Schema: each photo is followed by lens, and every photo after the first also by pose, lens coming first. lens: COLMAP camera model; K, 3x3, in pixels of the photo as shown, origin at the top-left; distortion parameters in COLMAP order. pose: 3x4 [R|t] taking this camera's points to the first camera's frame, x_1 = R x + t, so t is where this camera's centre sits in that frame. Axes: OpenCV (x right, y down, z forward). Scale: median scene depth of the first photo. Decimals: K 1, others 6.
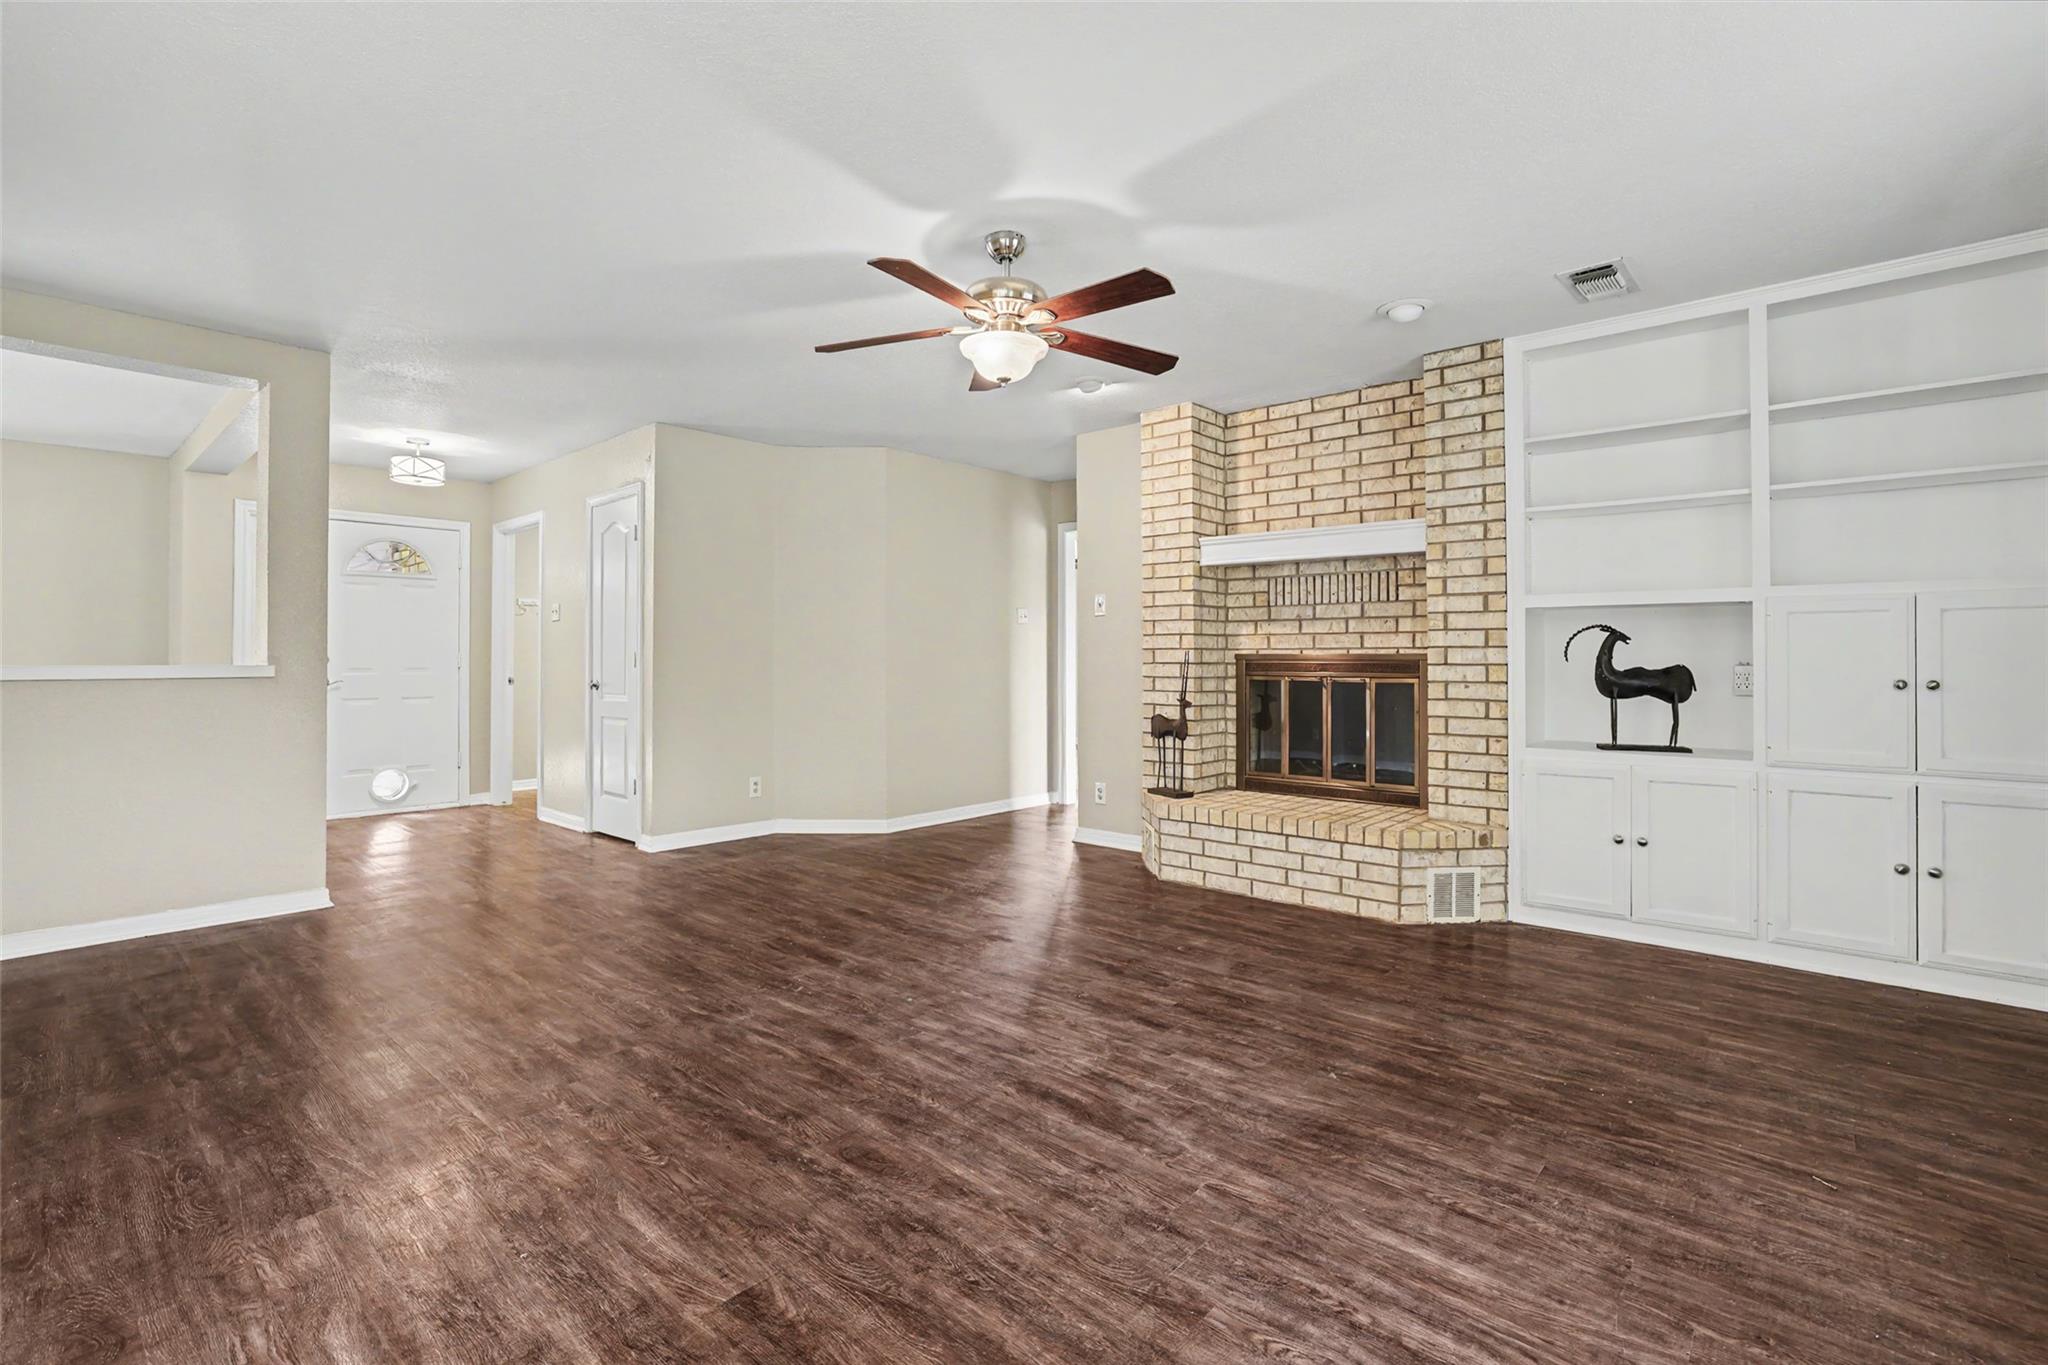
lens RADIAL K [[935.4, 0, 1035.2], [0, 935.4, 666.3], [0, 0, 1]] dist [-0.037176, 0.011660]
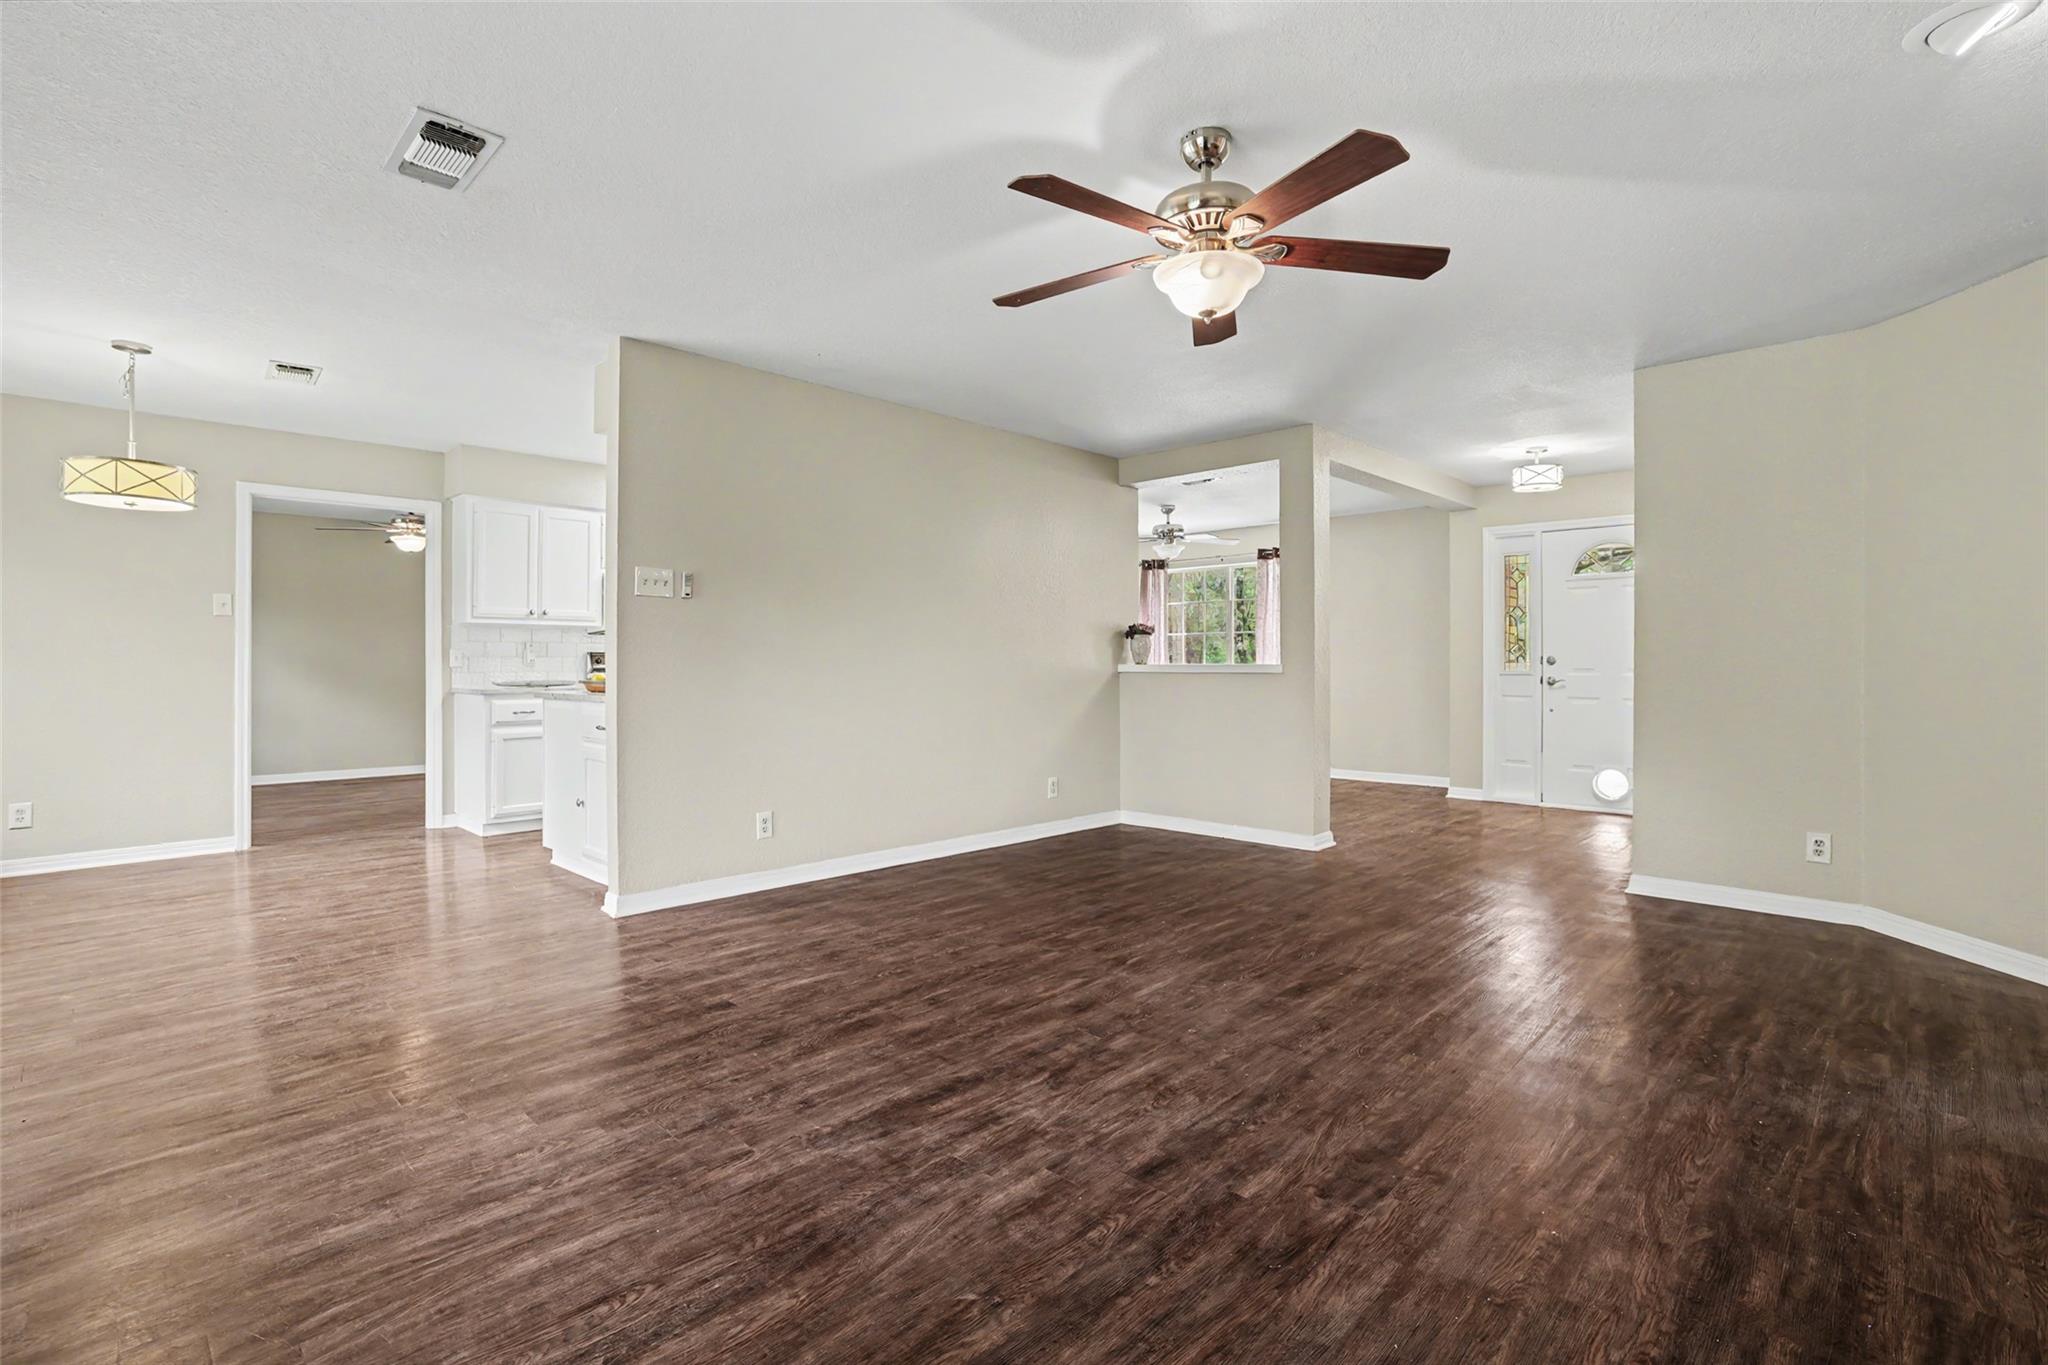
lens RADIAL K [[986.8, 0, 1024.7], [0, 986.8, 665.6], [0, 0, 1]] dist [-0.023204, 0.005267]
pose [[-0.087299, -0.002626, -0.996179, 1.092438], [-0.001253, 0.999996, -0.002526, 0.004163], [0.996181, 0.001027, -0.087302, 1.200389]]
